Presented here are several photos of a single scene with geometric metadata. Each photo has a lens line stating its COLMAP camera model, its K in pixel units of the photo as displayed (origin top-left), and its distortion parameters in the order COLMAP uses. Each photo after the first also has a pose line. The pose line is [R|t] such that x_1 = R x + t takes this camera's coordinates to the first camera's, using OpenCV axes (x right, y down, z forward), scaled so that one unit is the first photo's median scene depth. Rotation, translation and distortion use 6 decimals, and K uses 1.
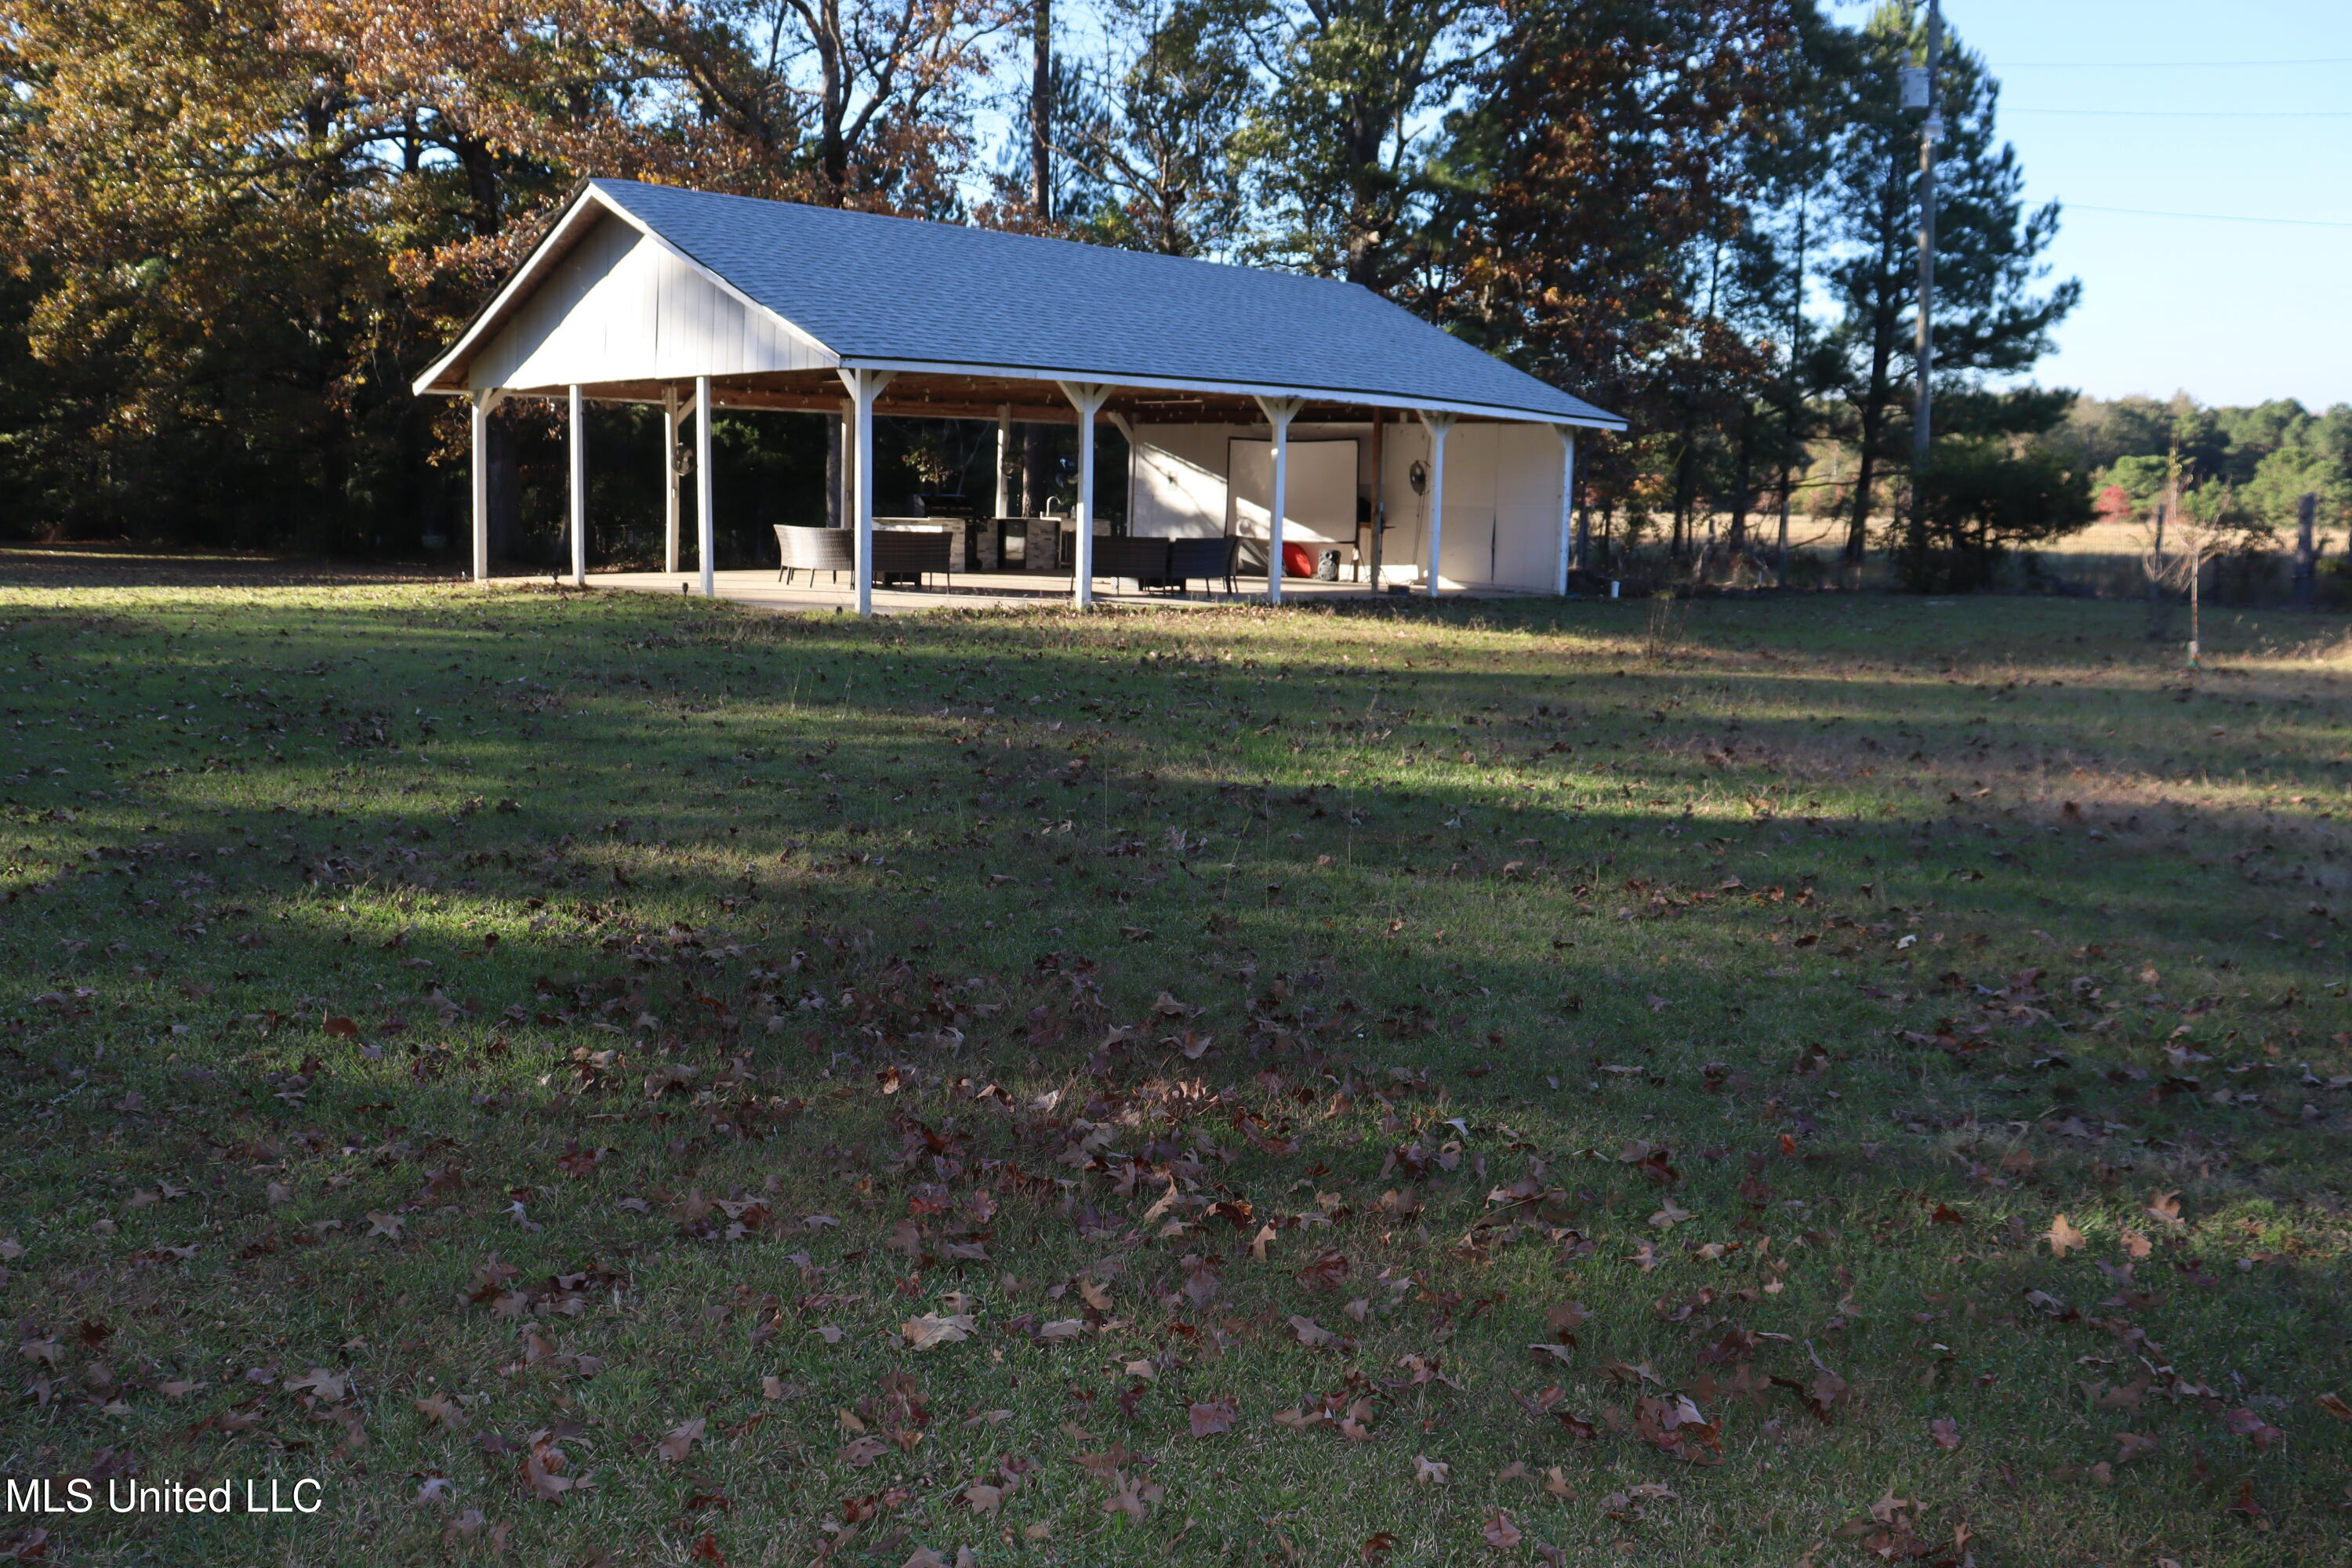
lens RADIAL K [[2456.9, 0, 1175.7], [0, 2456.9, 781.9], [0, 0, 1]] dist [-0.003497, 0.000000]
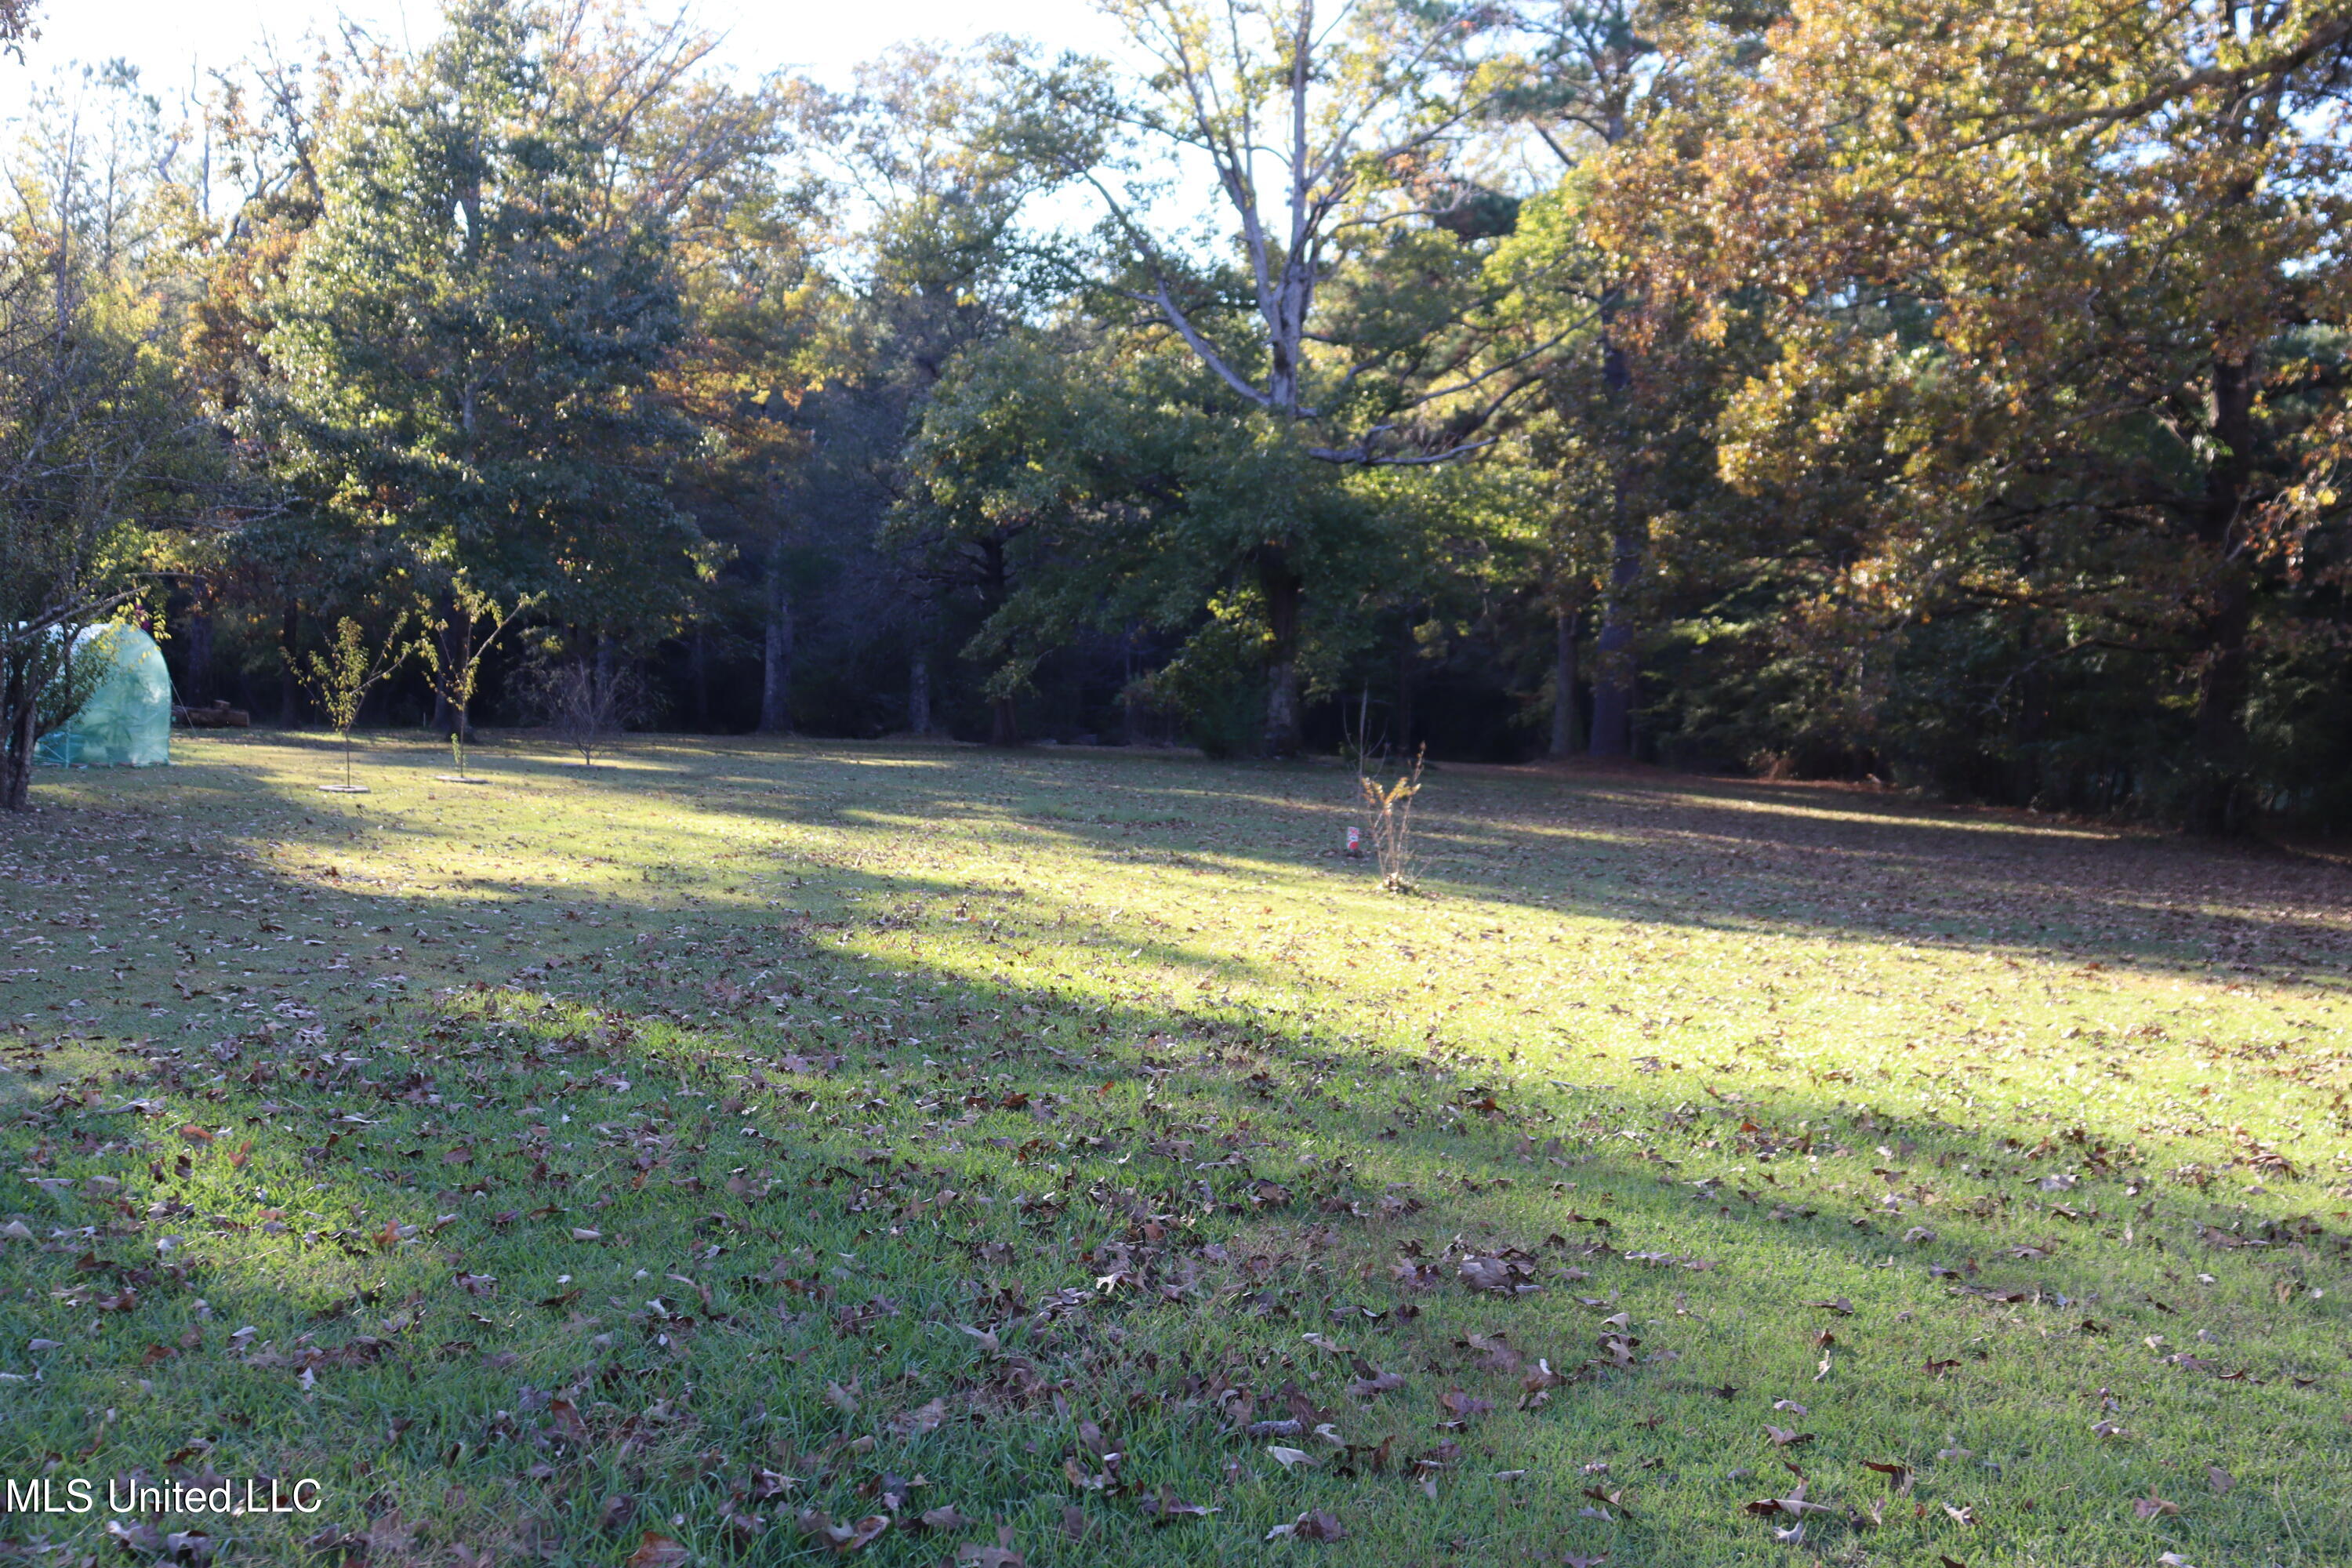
lens RADIAL K [[3256.7, 0, 1172.6], [0, 3256.7, 784.2], [0, 0, 1]] dist [0.023796, 0.000000]
pose [[0.812176, 0.034753, -0.582376, -0.123406], [-0.089984, 0.993741, -0.066189, -0.040560], [0.576431, 0.106162, 0.810221, 0.316790]]
